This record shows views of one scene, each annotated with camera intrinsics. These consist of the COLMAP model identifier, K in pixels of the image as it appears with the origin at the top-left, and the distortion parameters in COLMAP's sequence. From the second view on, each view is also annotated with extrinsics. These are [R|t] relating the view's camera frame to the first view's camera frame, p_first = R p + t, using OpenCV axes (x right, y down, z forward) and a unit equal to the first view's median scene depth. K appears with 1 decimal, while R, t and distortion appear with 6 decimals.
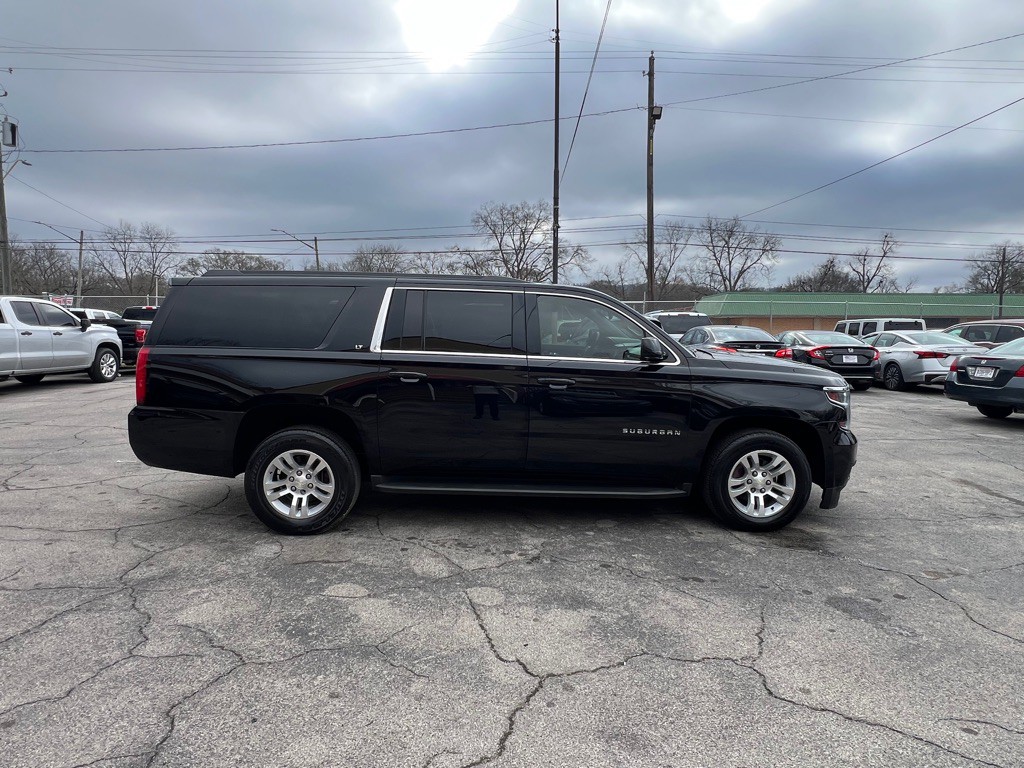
lens RADIAL K [[607.1, 0, 502.8], [0, 607.1, 384.5], [0, 0, 1]] dist [-0.000193, -0.001645]
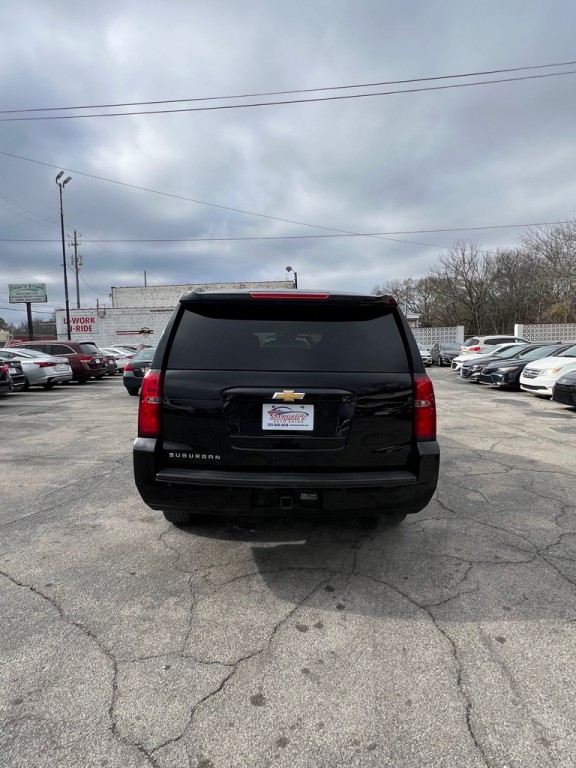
lens RADIAL K [[455.3, 0, 289.1], [0, 455.3, 386.7], [0, 0, 1]] dist [-0.000193, -0.001645]
pose [[0.025375, -0.099484, 0.994716, -0.564452], [0.103082, 0.989992, 0.096382, -0.058309], [-0.994349, 0.100091, 0.035376, 0.529562]]
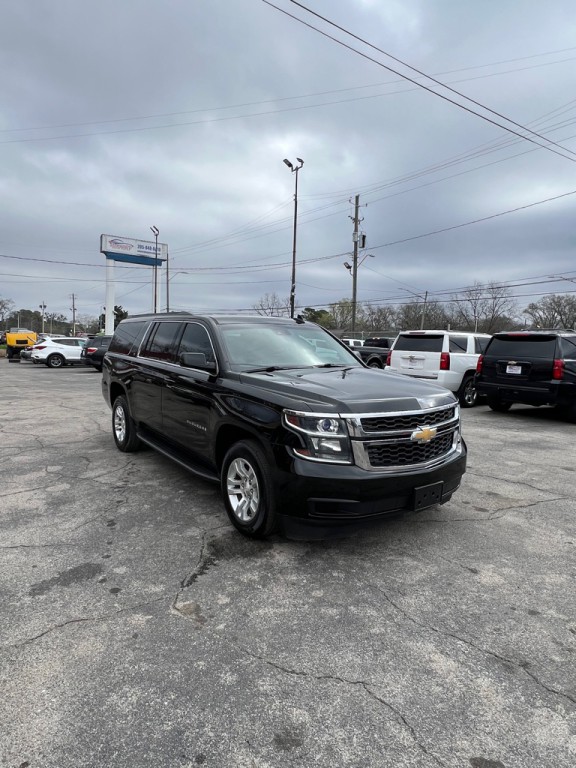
lens RADIAL K [[455.3, 0, 293.8], [0, 455.3, 386.7], [0, 0, 1]] dist [-0.000193, -0.001645]
pose [[0.566330, 0.084235, -0.819863, 0.527614], [-0.104496, 0.994074, 0.029952, -0.025734], [0.817528, 0.068710, 0.571776, 0.274975]]
